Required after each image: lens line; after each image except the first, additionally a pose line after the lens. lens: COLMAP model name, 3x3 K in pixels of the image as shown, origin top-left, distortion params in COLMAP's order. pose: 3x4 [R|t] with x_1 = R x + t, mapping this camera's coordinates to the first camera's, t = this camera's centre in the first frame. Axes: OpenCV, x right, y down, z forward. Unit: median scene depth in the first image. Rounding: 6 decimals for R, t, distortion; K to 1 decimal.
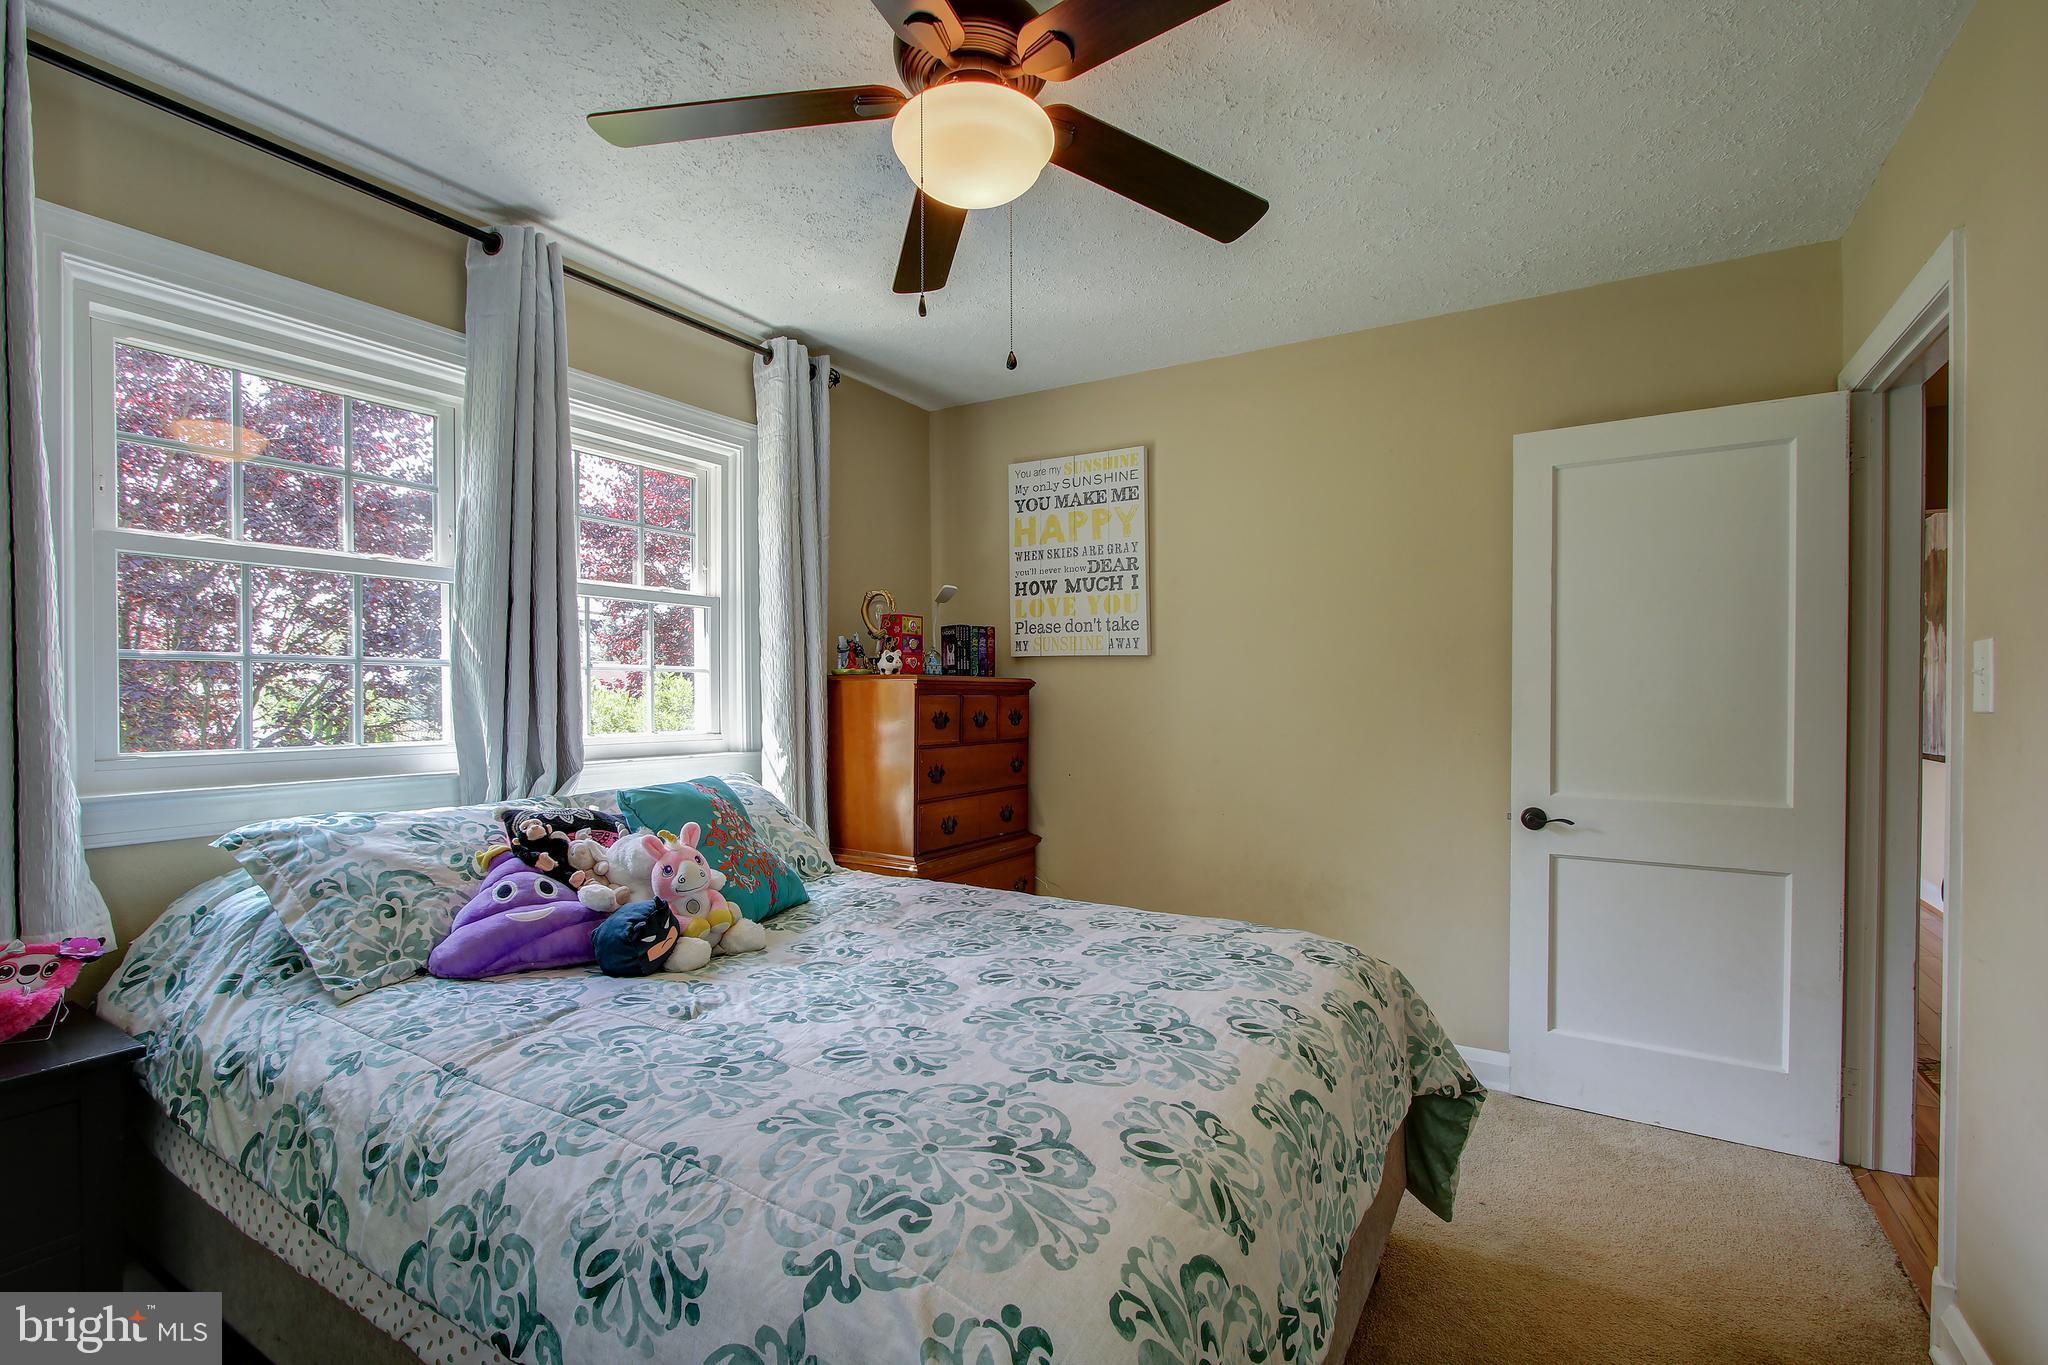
lens RADIAL K [[937.9, 0, 1021.8], [0, 937.9, 705.6], [0, 0, 1]] dist [-0.019971, 0.003251]
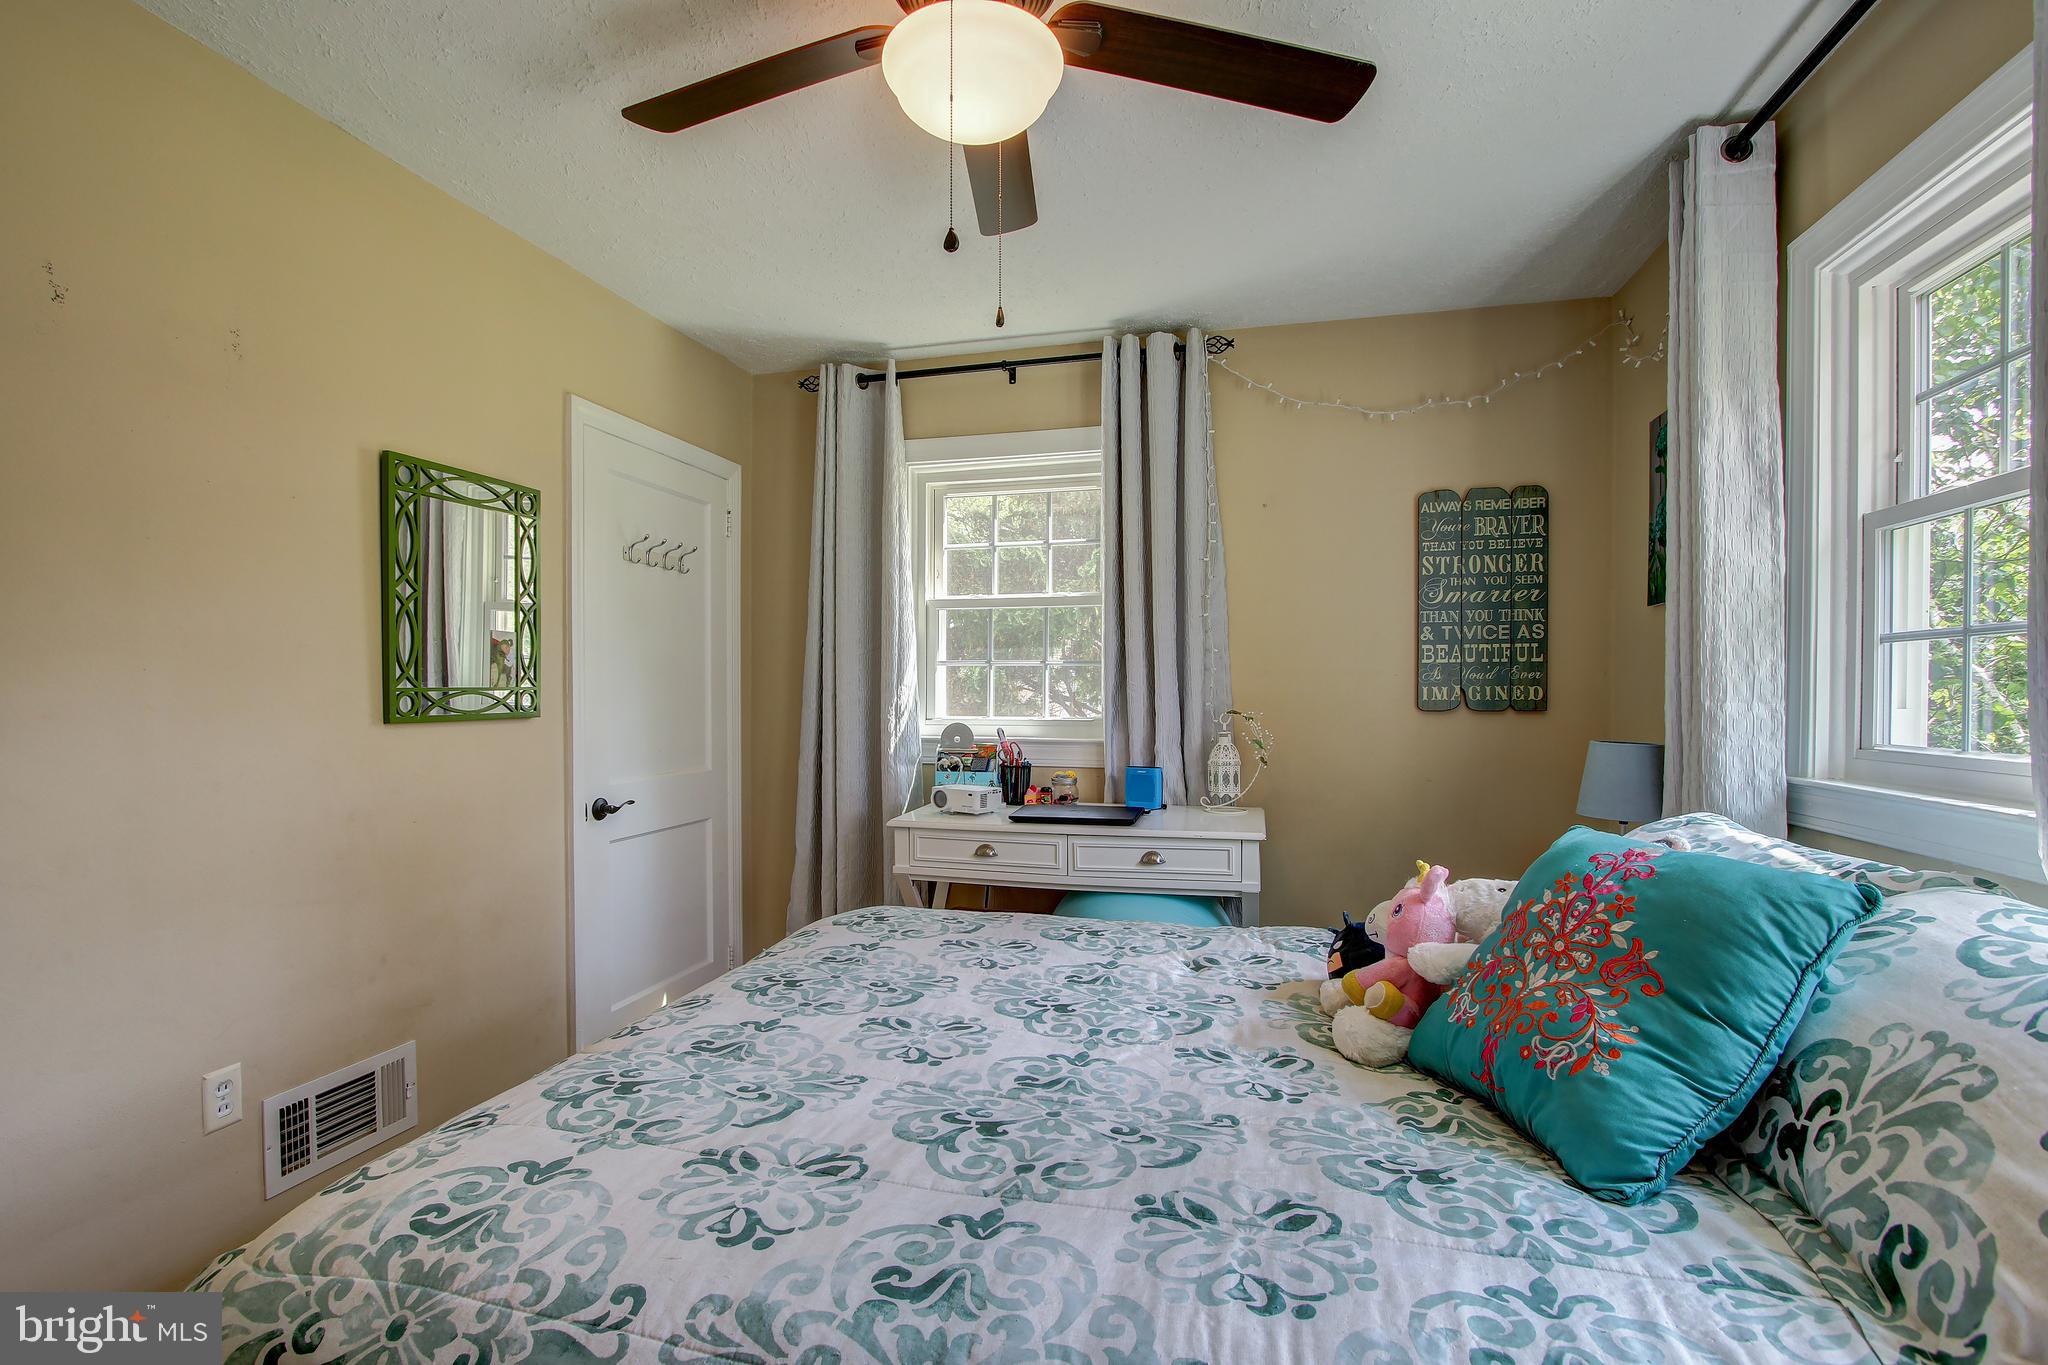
lens RADIAL K [[937.9, 0, 1021.8], [0, 937.9, 705.6], [0, 0, 1]] dist [-0.019971, 0.003251]
pose [[-0.954828, 0.012189, -0.296910, 0.180606], [0.003514, 0.999552, 0.029734, -0.021005], [0.297139, 0.027348, -0.954443, 1.953920]]
